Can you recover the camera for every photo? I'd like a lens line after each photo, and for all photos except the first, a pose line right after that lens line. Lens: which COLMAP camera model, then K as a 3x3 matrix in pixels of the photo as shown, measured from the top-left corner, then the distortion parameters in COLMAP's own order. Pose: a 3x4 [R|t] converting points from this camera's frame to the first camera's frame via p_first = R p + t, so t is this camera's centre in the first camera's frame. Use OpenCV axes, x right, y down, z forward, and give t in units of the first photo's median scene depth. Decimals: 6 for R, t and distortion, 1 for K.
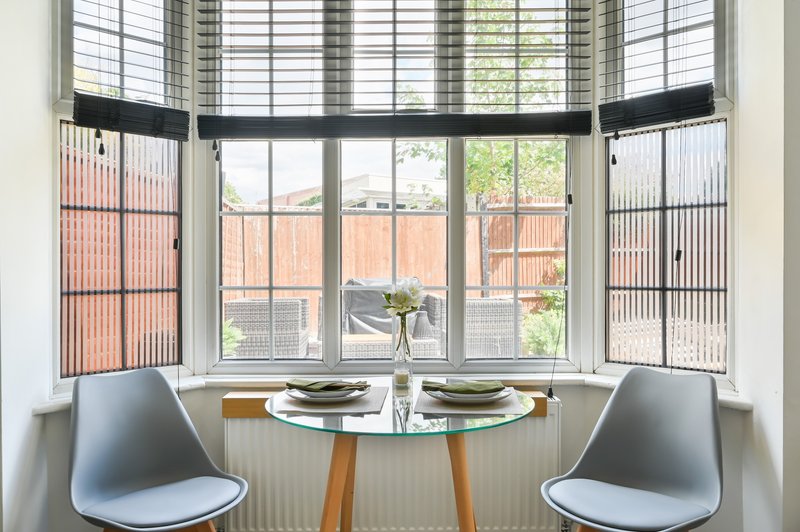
lens RADIAL K [[647.1, 0, 397.9], [0, 647.1, 263.6], [0, 0, 1]] dist [0.012060, 0.001827]
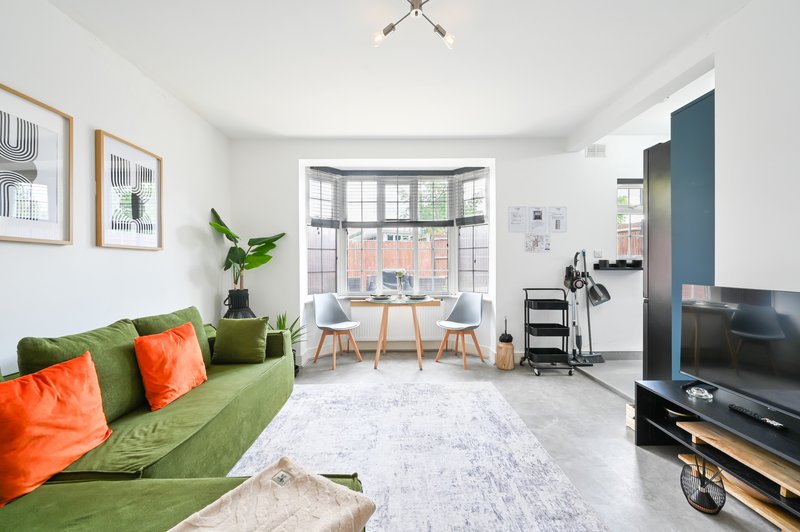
lens RADIAL K [[314.7, 0, 394.3], [0, 314.7, 266.0], [0, 0, 1]] dist [-0.005229, 0.000917]
pose [[0.999937, -0.001131, -0.011148, -0.004655], [0.001164, 0.999995, 0.002957, 0.007168], [0.011144, -0.002970, 0.999933, -0.704452]]
